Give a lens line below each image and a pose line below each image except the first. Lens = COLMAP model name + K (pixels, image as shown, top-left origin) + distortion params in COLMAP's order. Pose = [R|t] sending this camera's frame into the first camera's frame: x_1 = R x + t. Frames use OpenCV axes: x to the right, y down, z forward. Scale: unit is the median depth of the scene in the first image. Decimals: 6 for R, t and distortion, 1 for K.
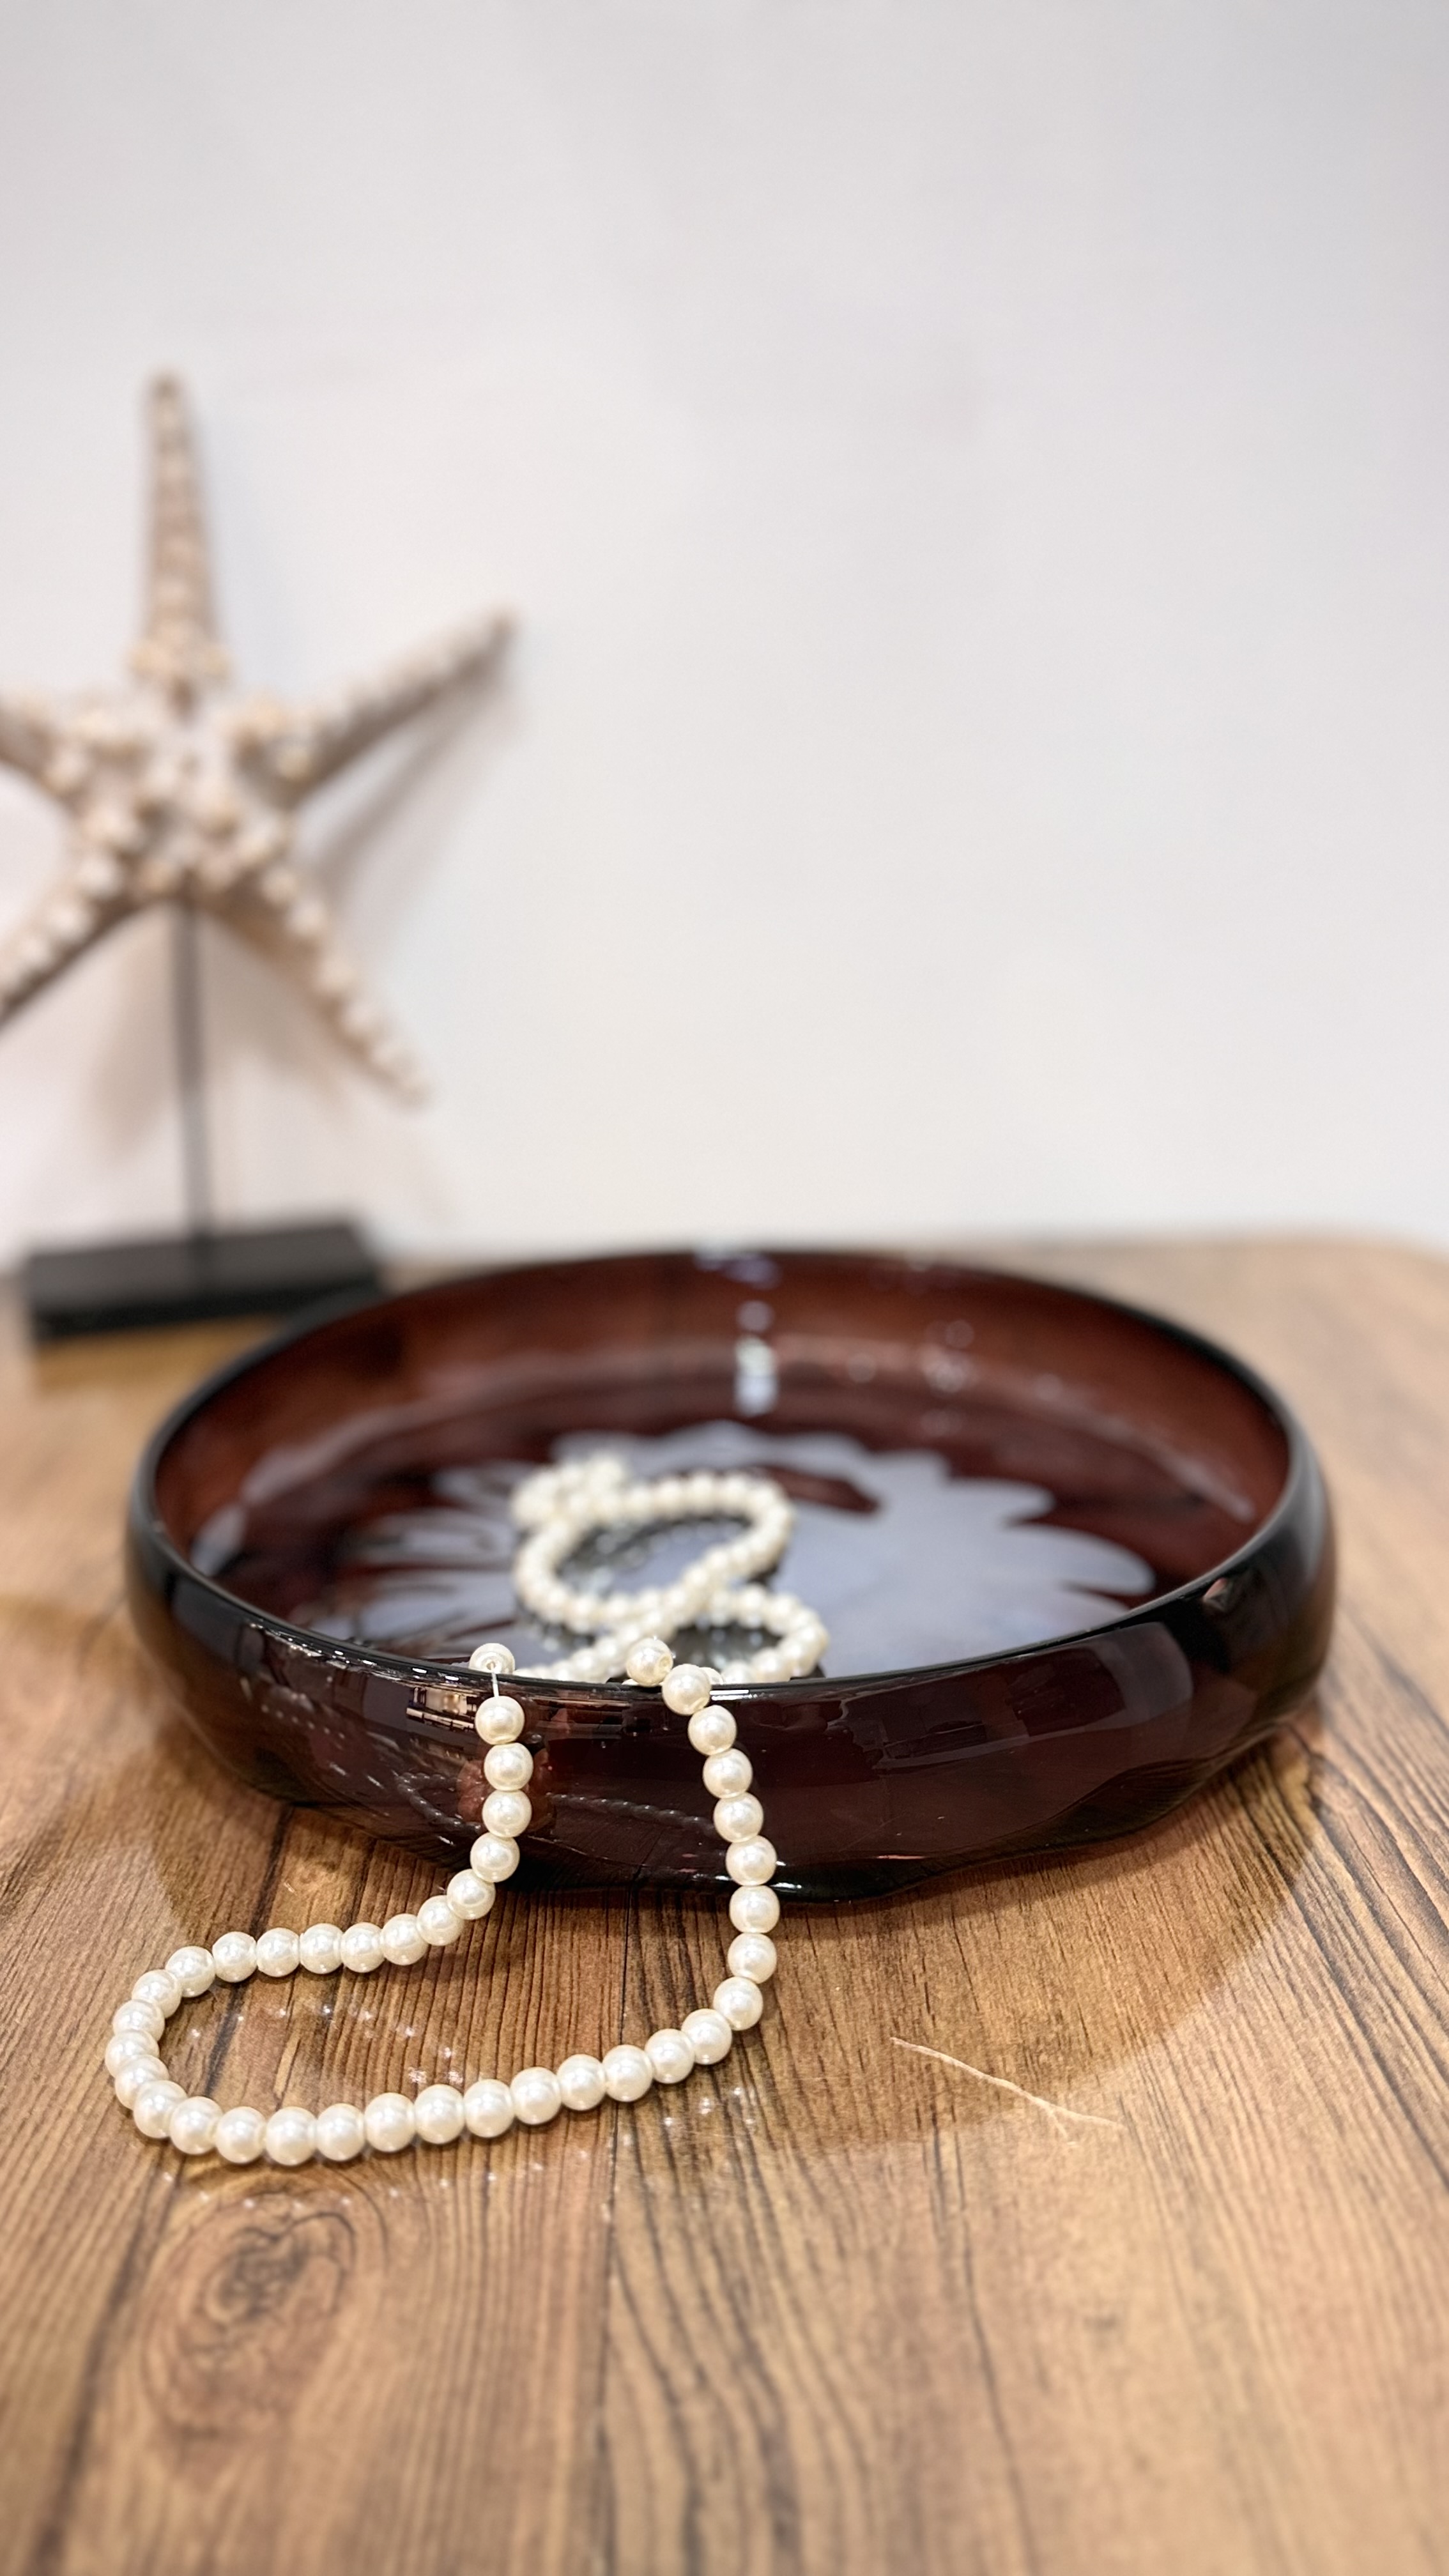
lens RADIAL K [[2014.1, 0, 730.8], [0, 2014.1, 1268.4], [0, 0, 1]] dist [-0.038488, 0.002777]
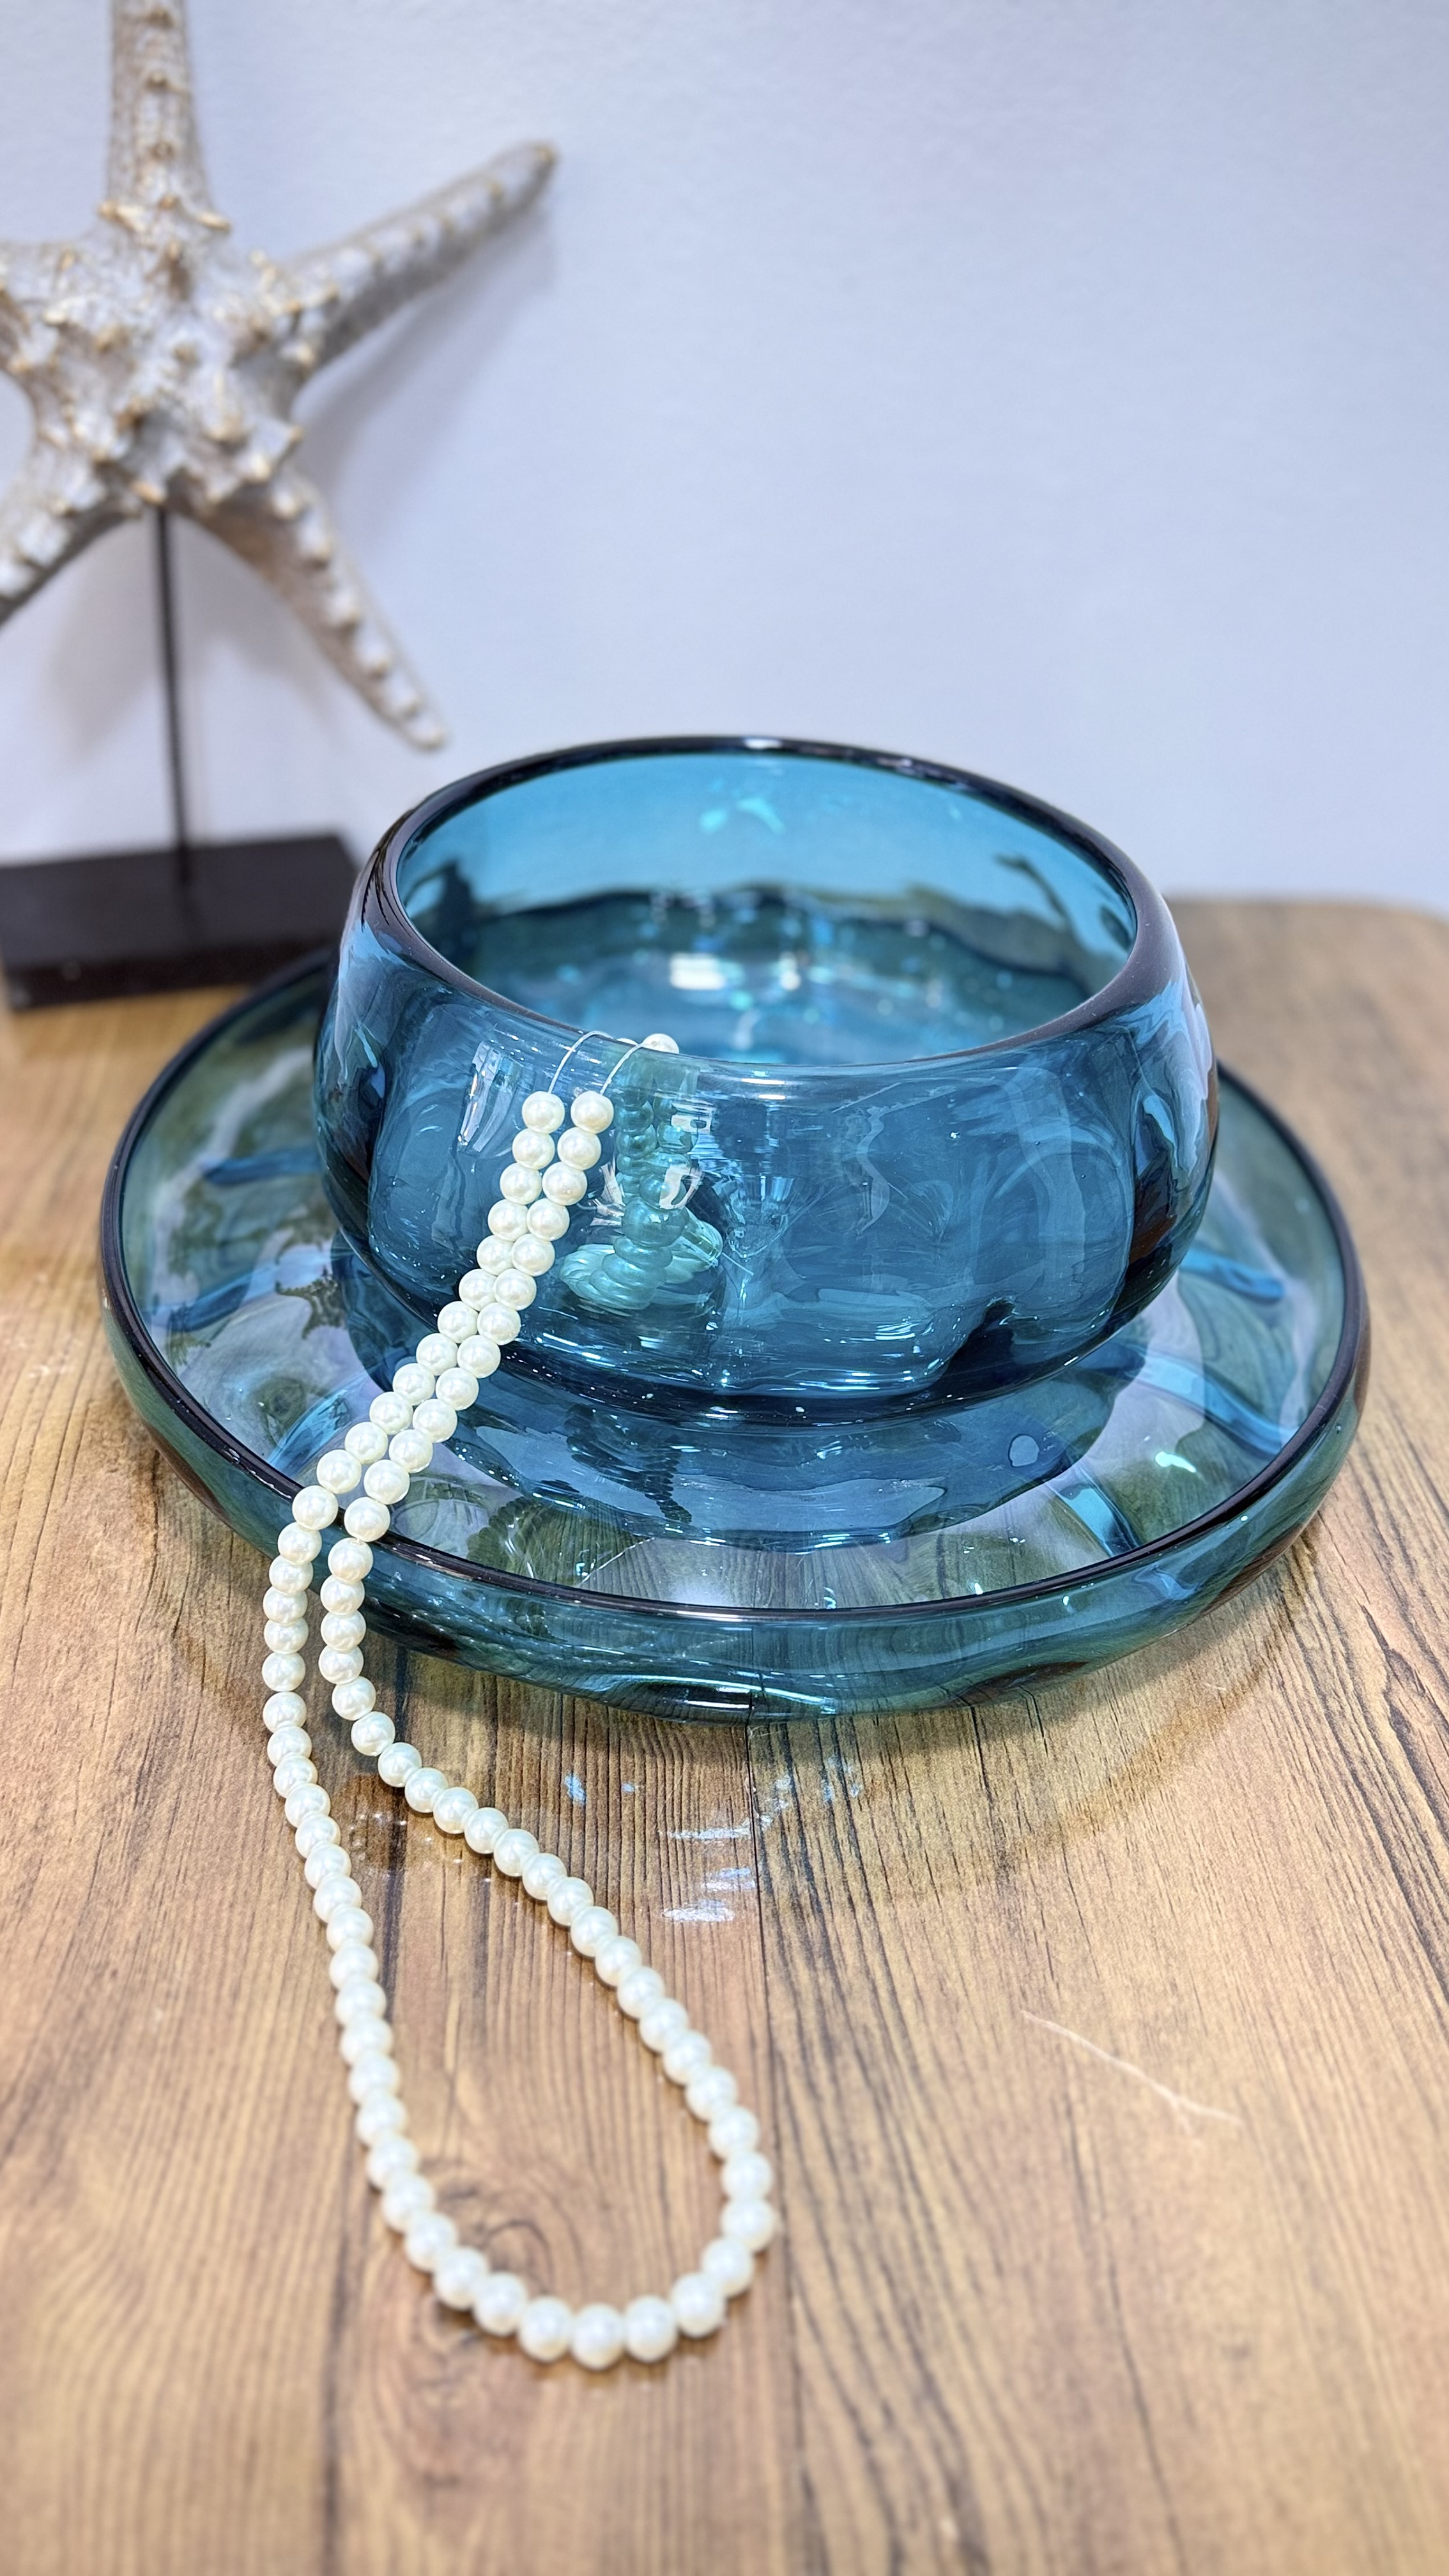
lens RADIAL K [[2014.1, 0, 740.2], [0, 2014.1, 1282.4], [0, 0, 1]] dist [-0.038488, 0.002777]
pose [[0.996600, 0.036414, 0.073912, -0.173093], [-0.057867, 0.947900, 0.313269, -0.329618], [-0.058654, -0.316480, 0.946784, 0.131834]]
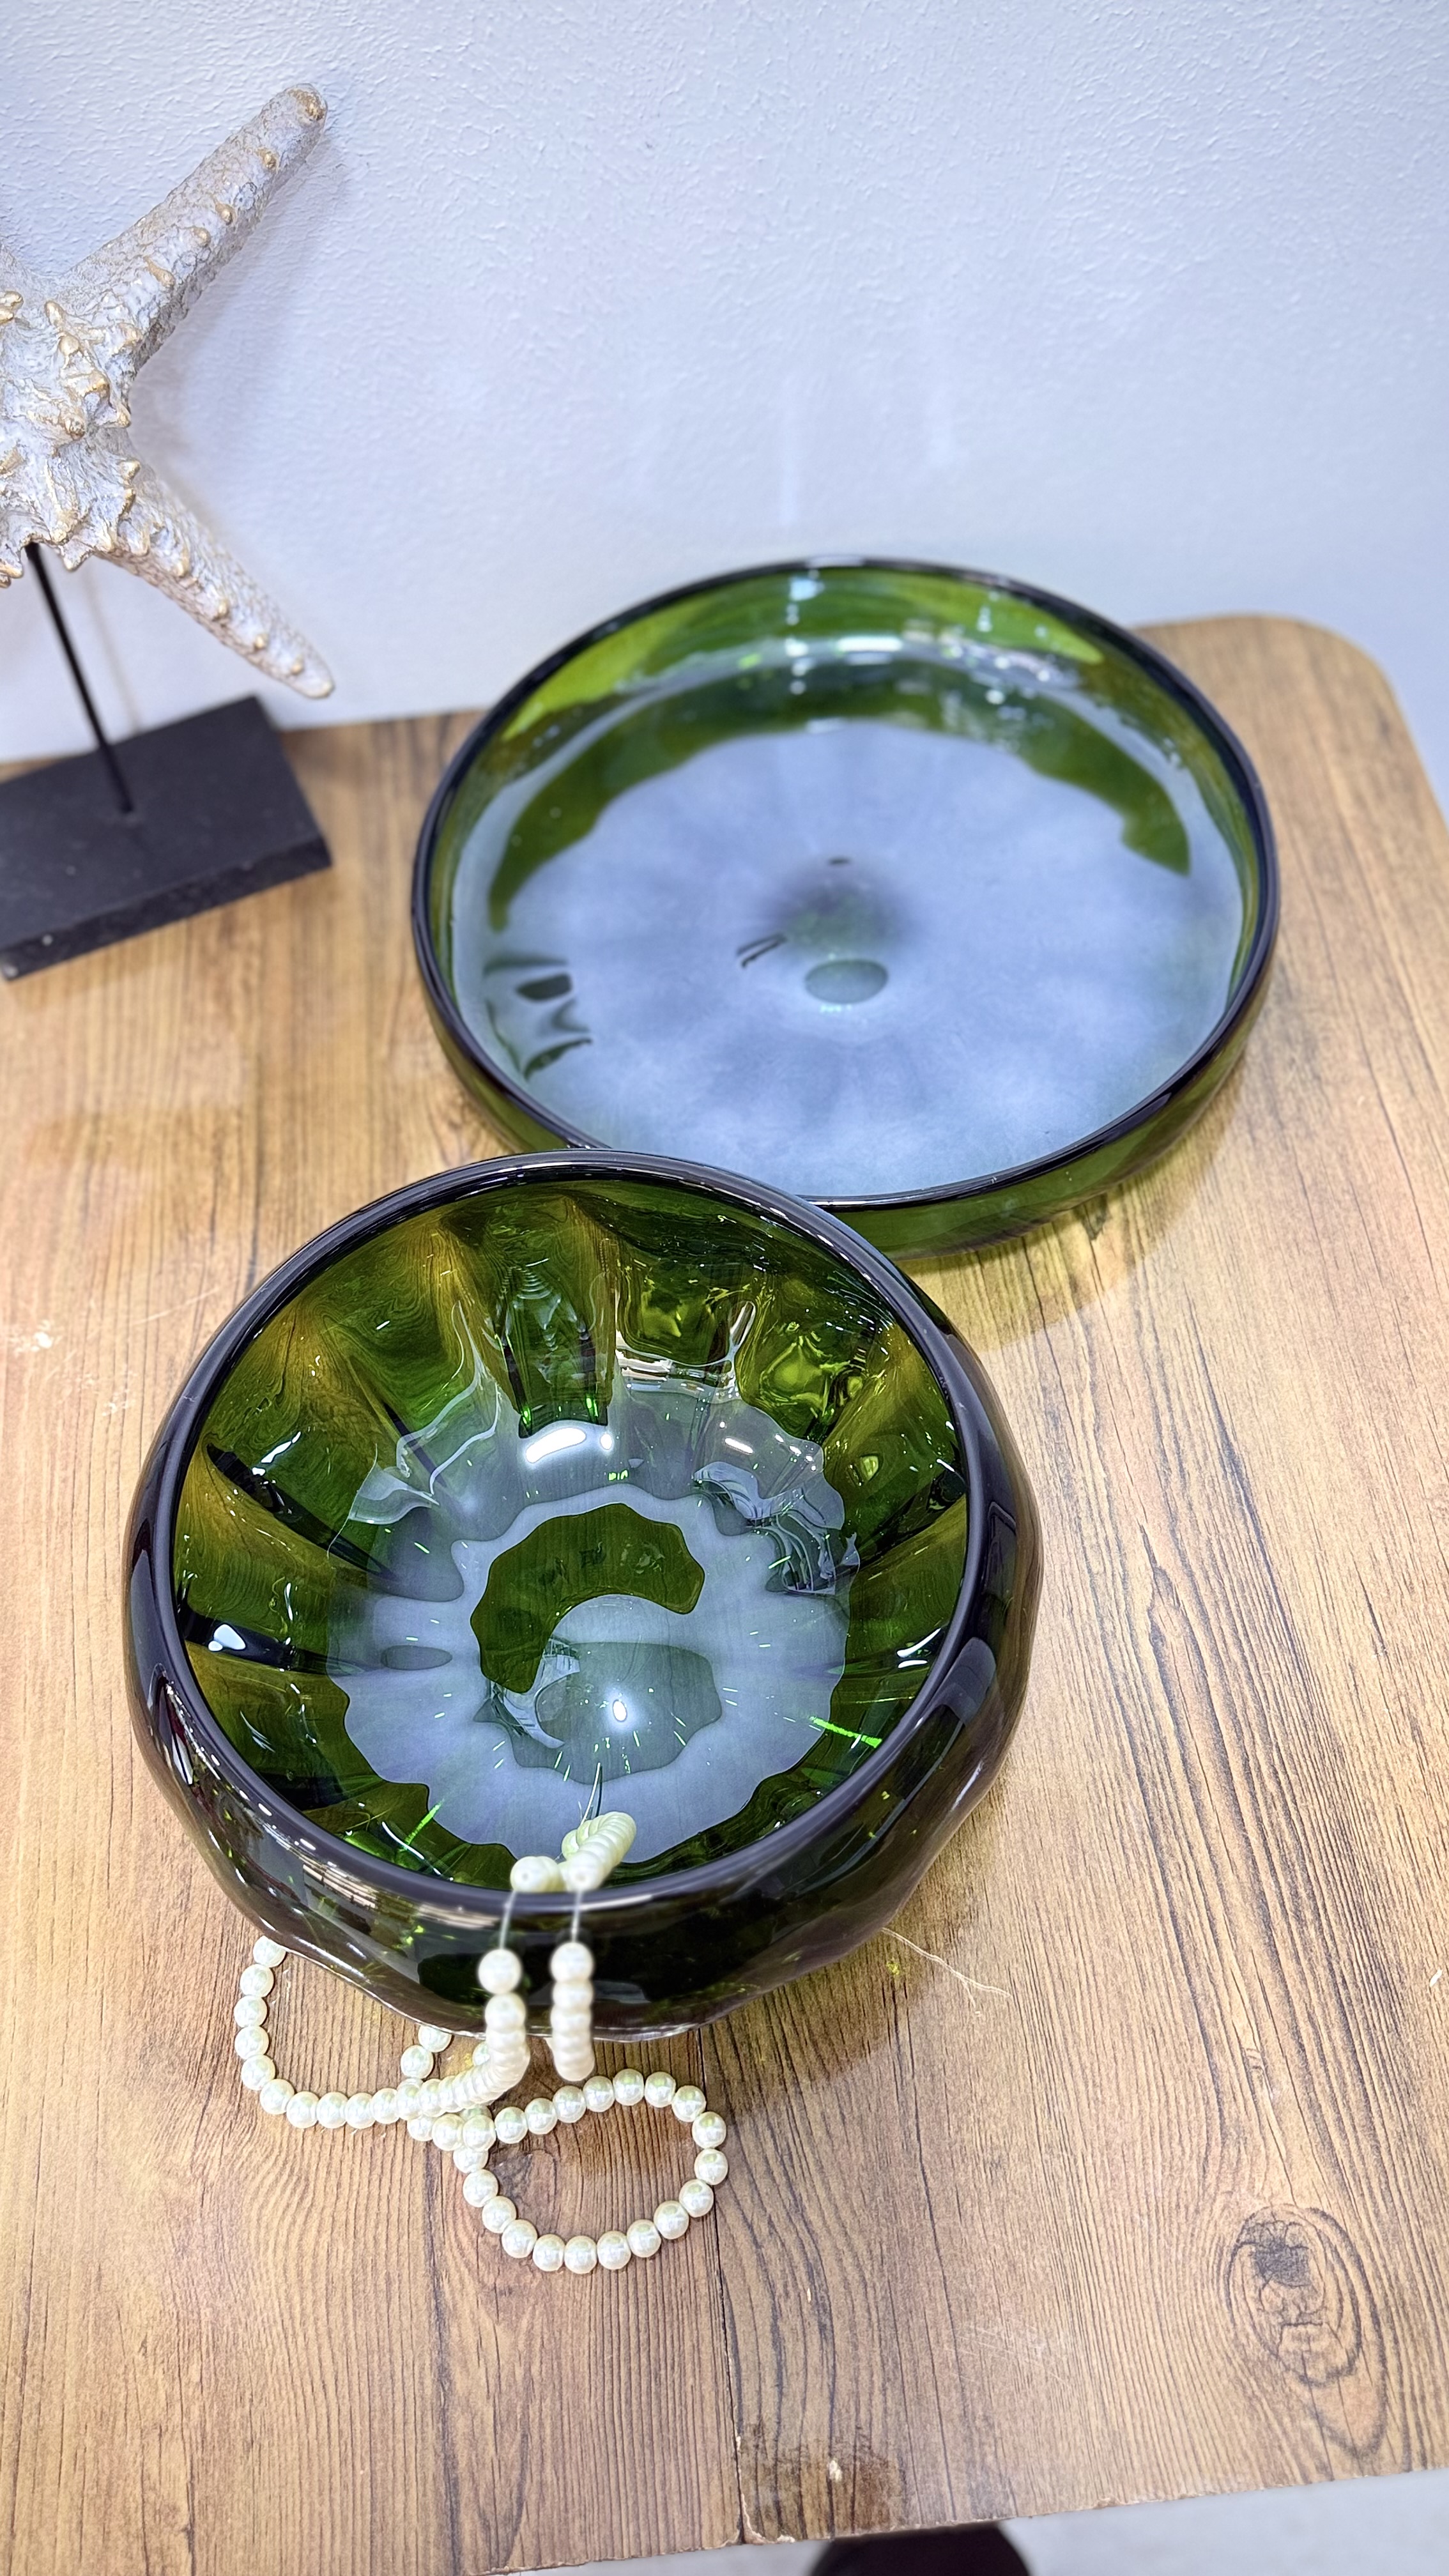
lens RADIAL K [[2014.1, 0, 718.8], [0, 2014.1, 1243.2], [0, 0, 1]] dist [-0.038488, 0.002777]
pose [[0.995343, -0.096315, 0.004015, 0.014039], [0.072619, 0.776549, 0.625858, -1.080947], [-0.063397, -0.622651, 0.779927, 0.128930]]
